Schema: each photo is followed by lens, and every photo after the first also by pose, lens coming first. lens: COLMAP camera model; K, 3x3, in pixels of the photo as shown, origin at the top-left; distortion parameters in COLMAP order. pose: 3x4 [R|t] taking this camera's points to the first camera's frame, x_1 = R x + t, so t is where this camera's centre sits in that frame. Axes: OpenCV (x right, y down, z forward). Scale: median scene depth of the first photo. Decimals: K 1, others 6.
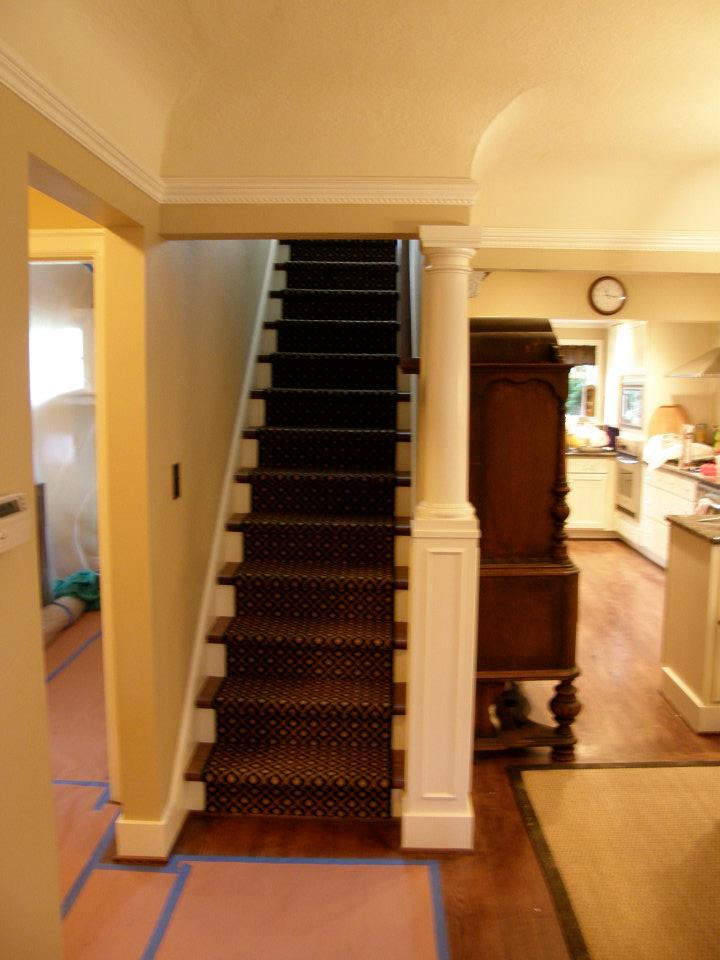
lens RADIAL K [[754.8, 0, 360.0], [0, 754.8, 480.0], [0, 0, 1]] dist [-0.009403, -0.000739]
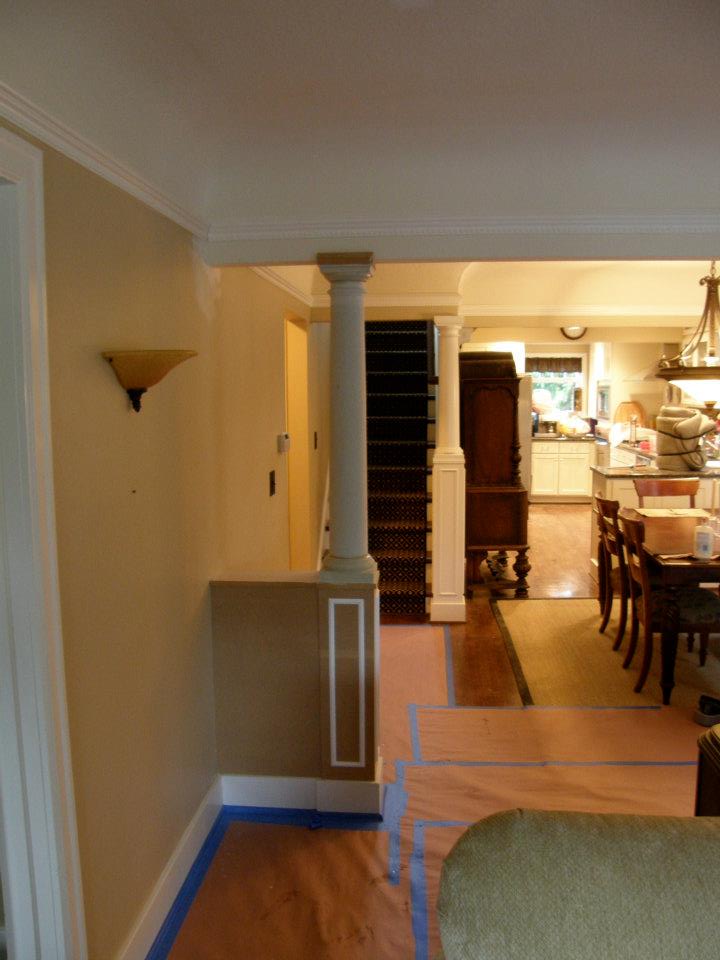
lens RADIAL K [[815.4, 0, 360.0], [0, 815.4, 480.0], [0, 0, 1]] dist [-0.155563, 0.115246]
pose [[0.998700, -0.012723, -0.049355, -0.016595], [0.012075, 0.999837, -0.013404, 0.113710], [0.049517, 0.012790, 0.998691, -0.961429]]
